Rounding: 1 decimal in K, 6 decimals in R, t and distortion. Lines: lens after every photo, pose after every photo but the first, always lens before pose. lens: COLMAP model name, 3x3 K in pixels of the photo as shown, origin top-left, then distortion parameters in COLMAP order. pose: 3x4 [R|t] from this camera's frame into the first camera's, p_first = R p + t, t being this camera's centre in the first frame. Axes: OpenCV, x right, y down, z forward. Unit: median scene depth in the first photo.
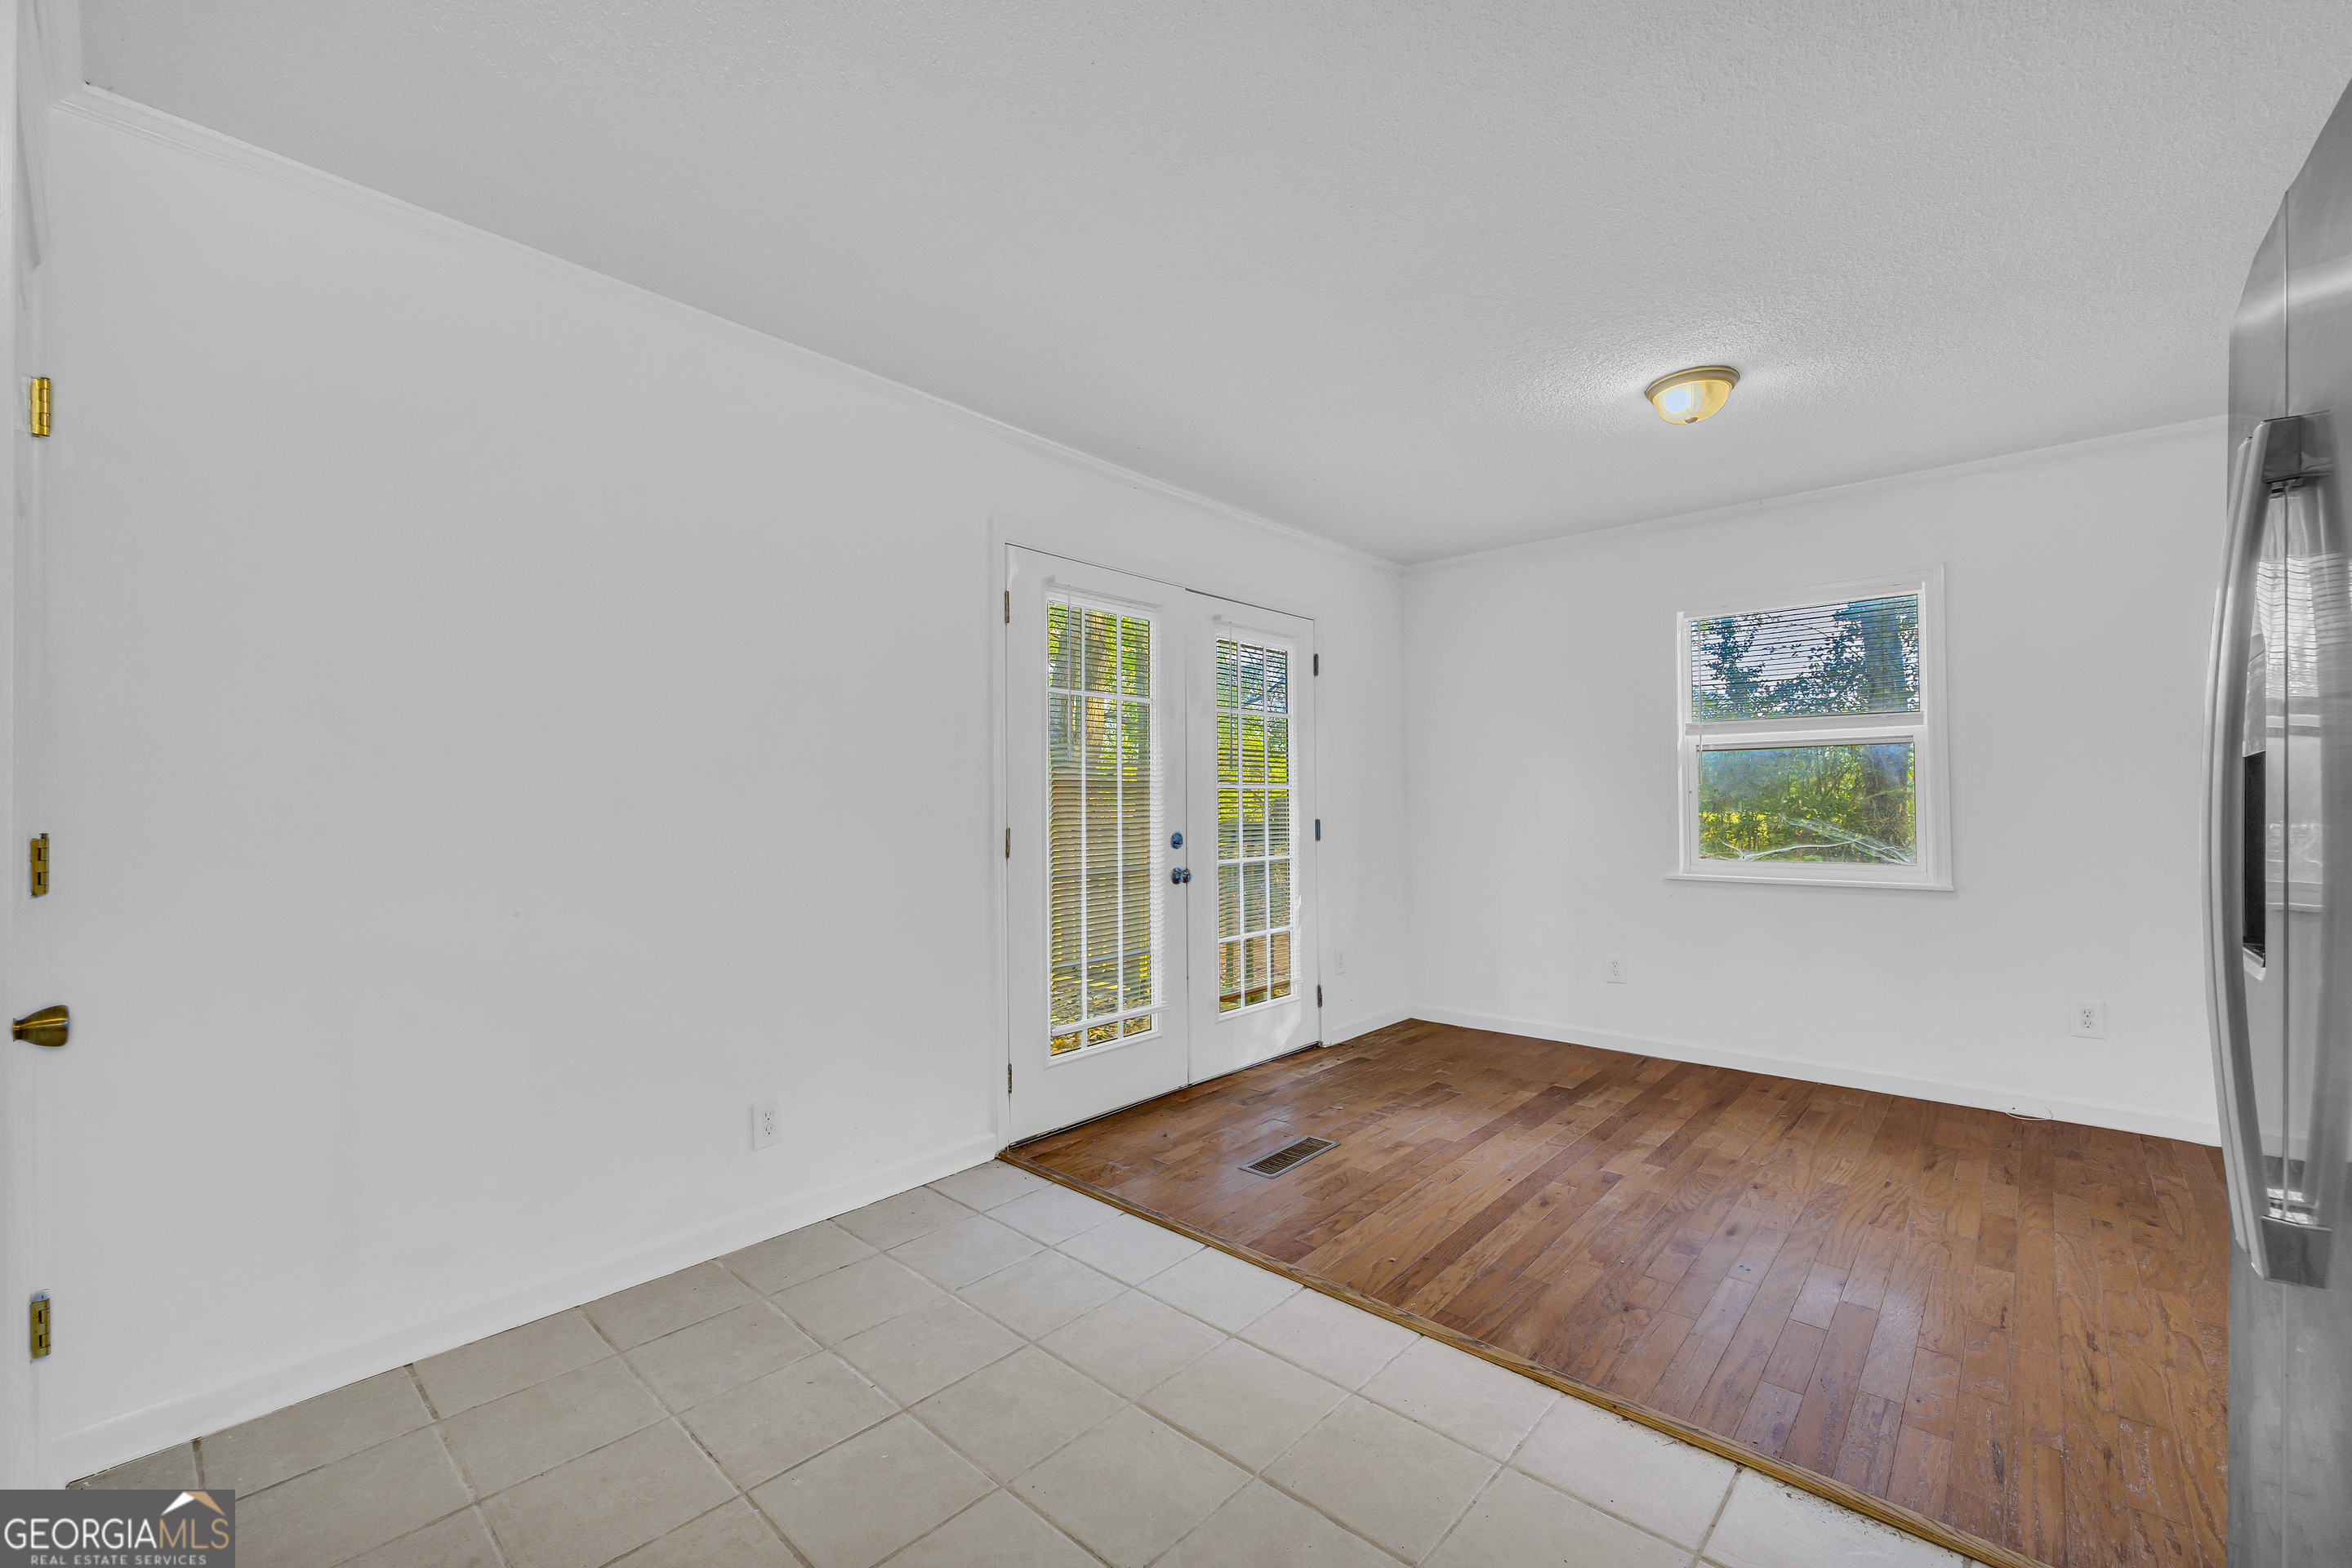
lens RADIAL K [[963.2, 0, 1182.6], [0, 963.2, 806.6], [0, 0, 1]] dist [-0.003004, 0.000512]
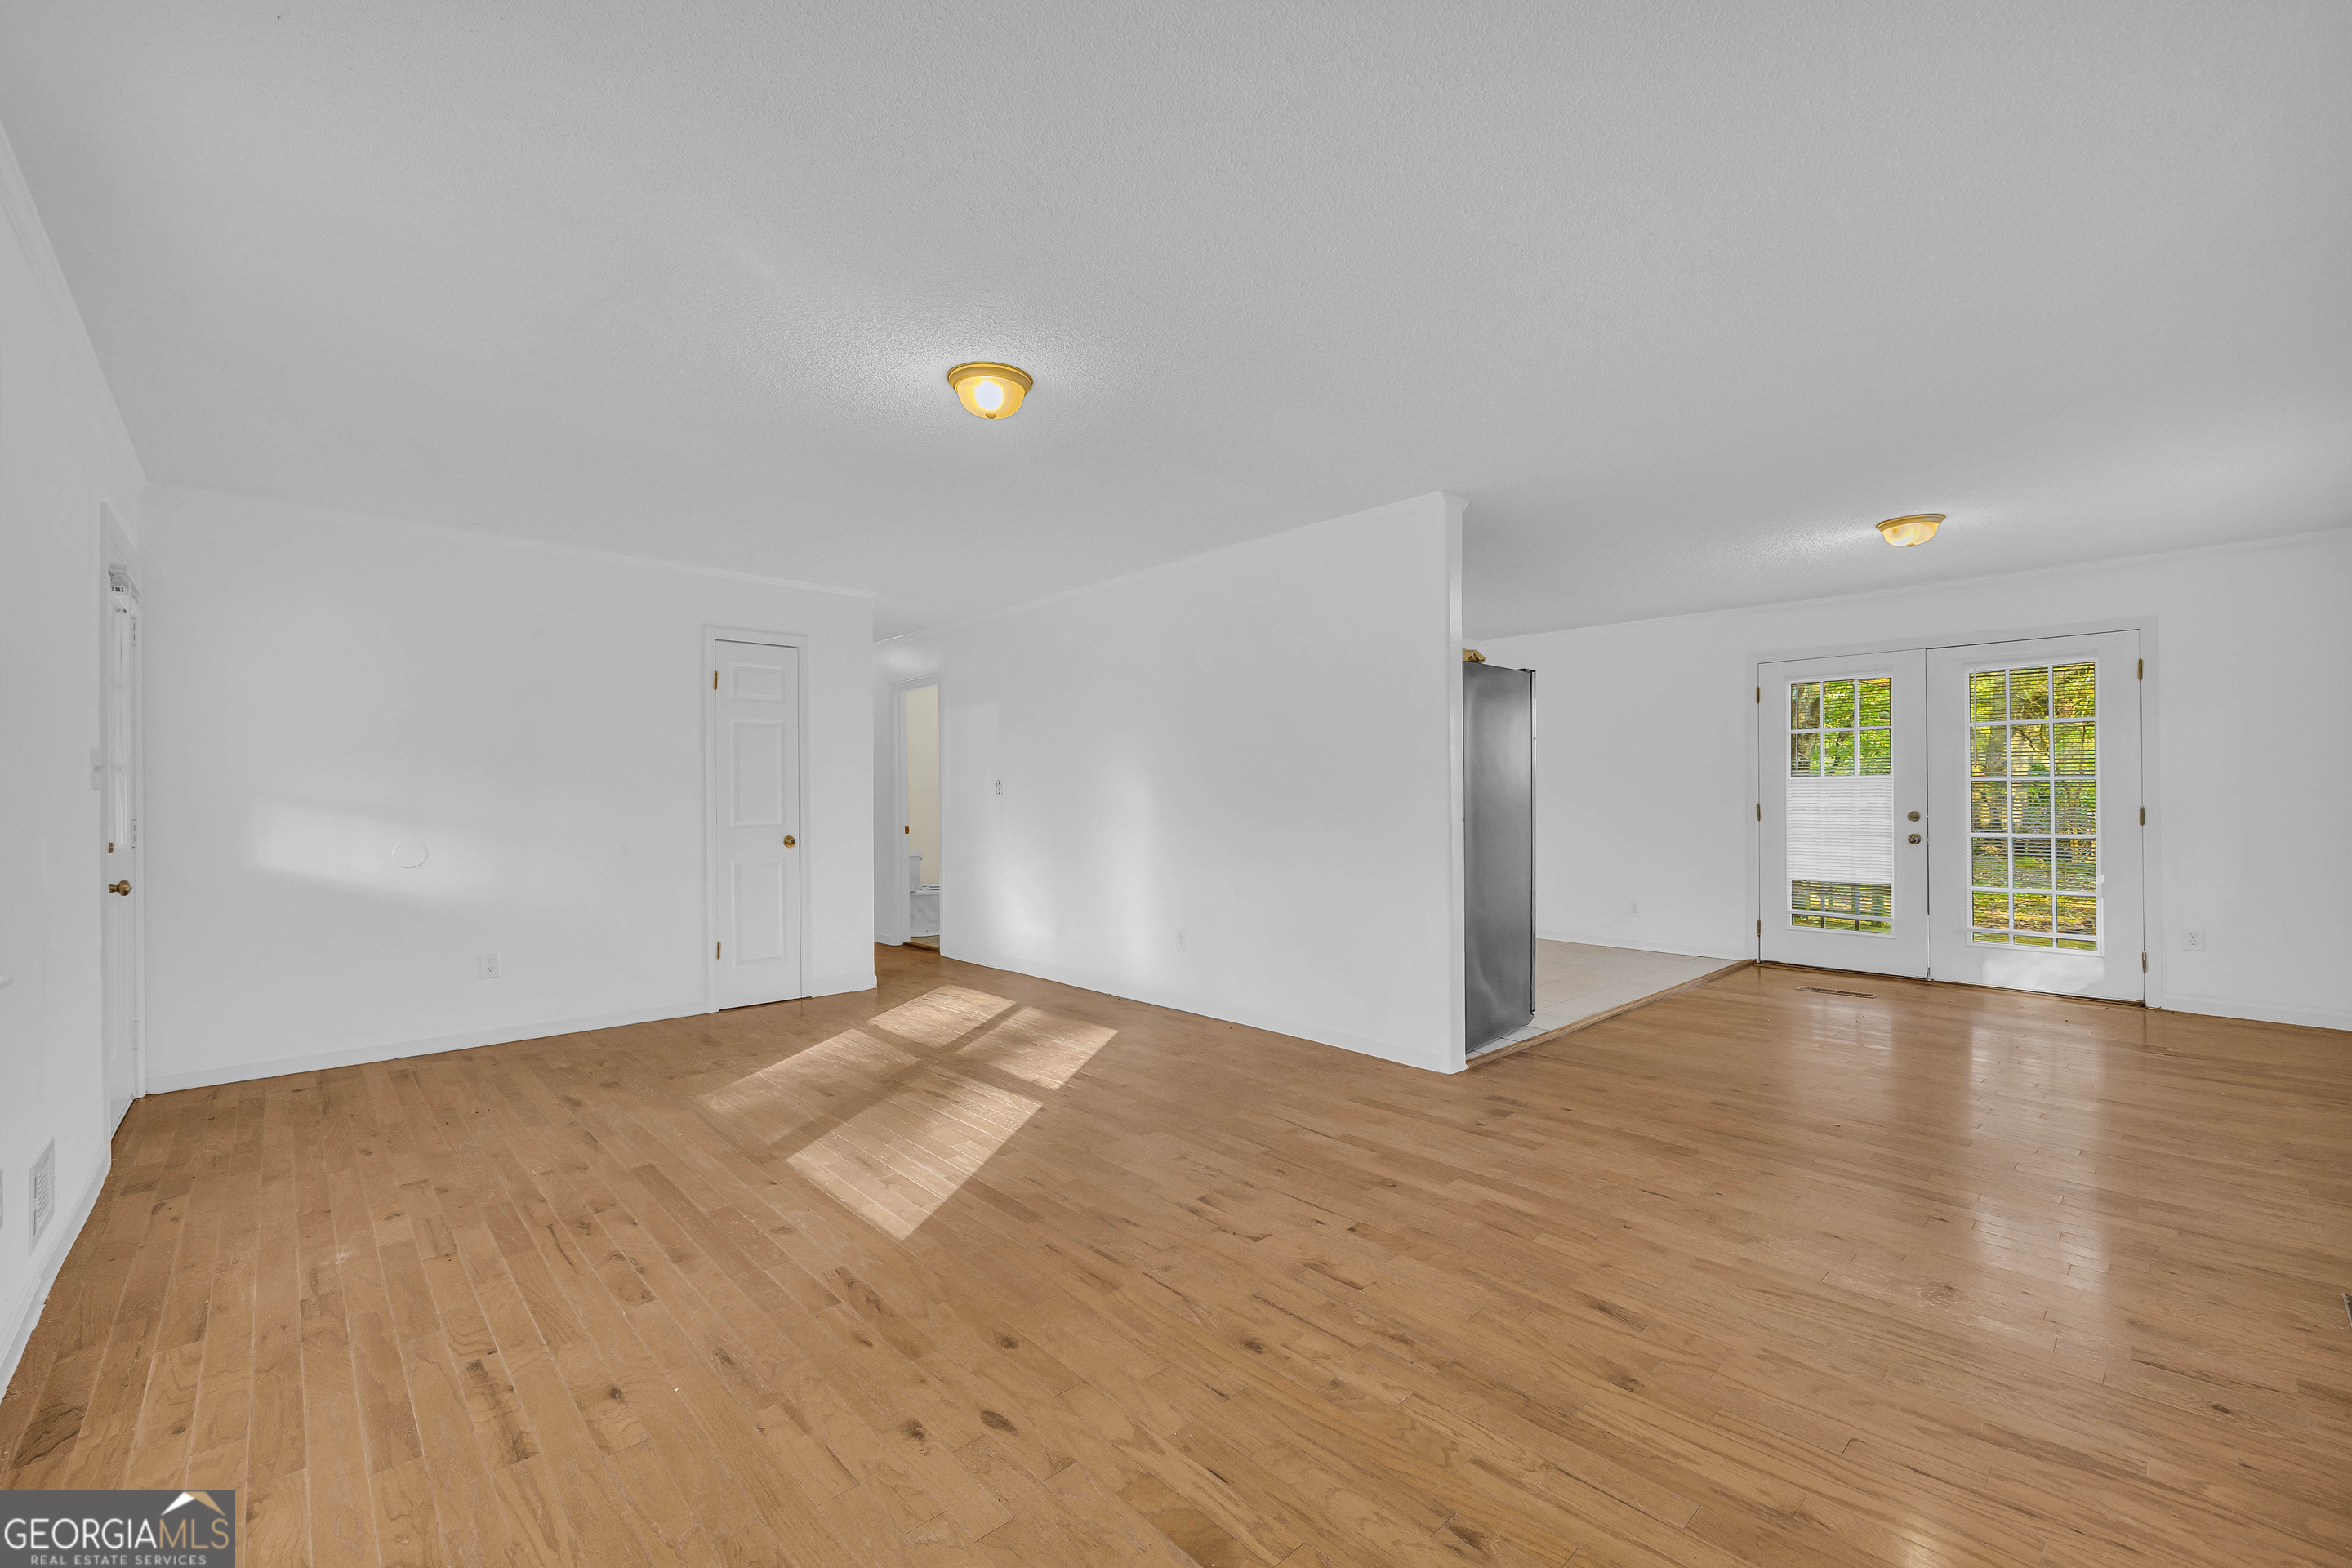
lens RADIAL K [[963.2, 0, 1194.6], [0, 963.2, 792.0], [0, 0, 1]] dist [-0.003004, 0.000512]
pose [[-0.077978, -0.001196, -0.996954, 1.748701], [0.003745, 0.999992, -0.001492, -0.005144], [0.996948, -0.003850, -0.077973, -0.030108]]
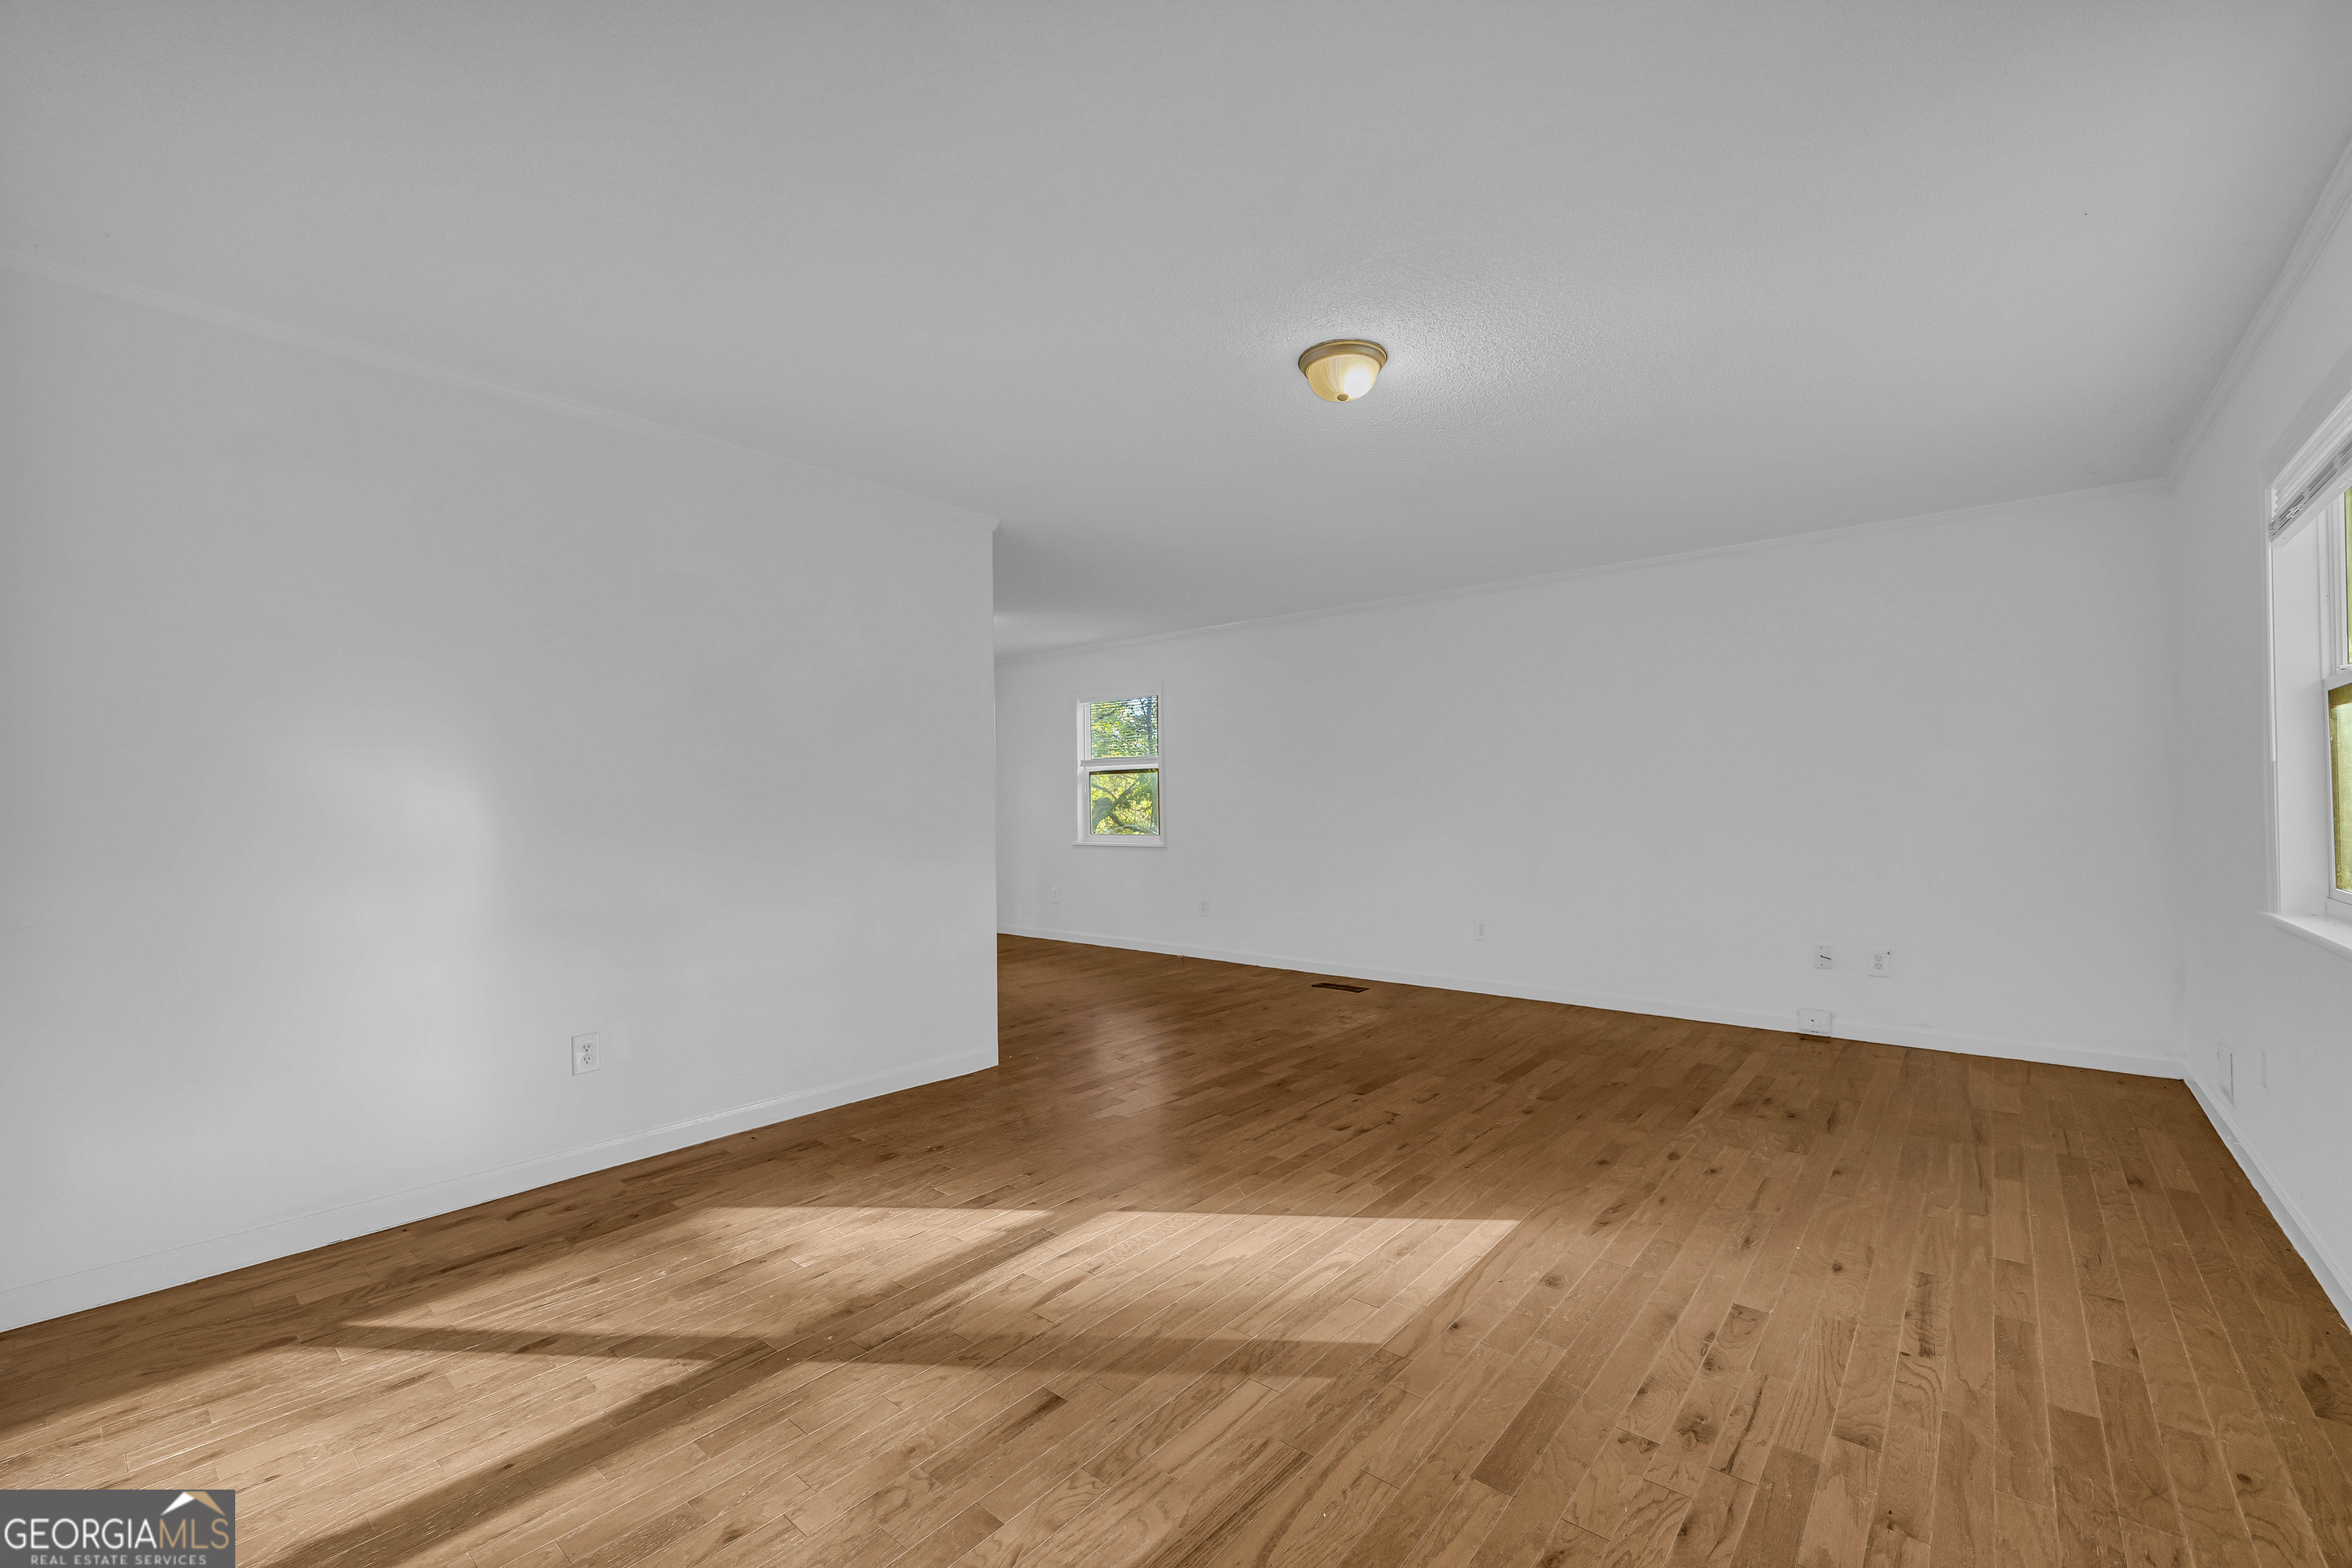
lens RADIAL K [[963.2, 0, 1160.0], [0, 963.2, 791.9], [0, 0, 1]] dist [-0.003004, 0.000512]
pose [[0.999822, -0.005045, 0.018167, 0.784198], [0.005298, 0.999889, -0.013942, 0.001093], [-0.018095, 0.014035, 0.999738, -1.033202]]
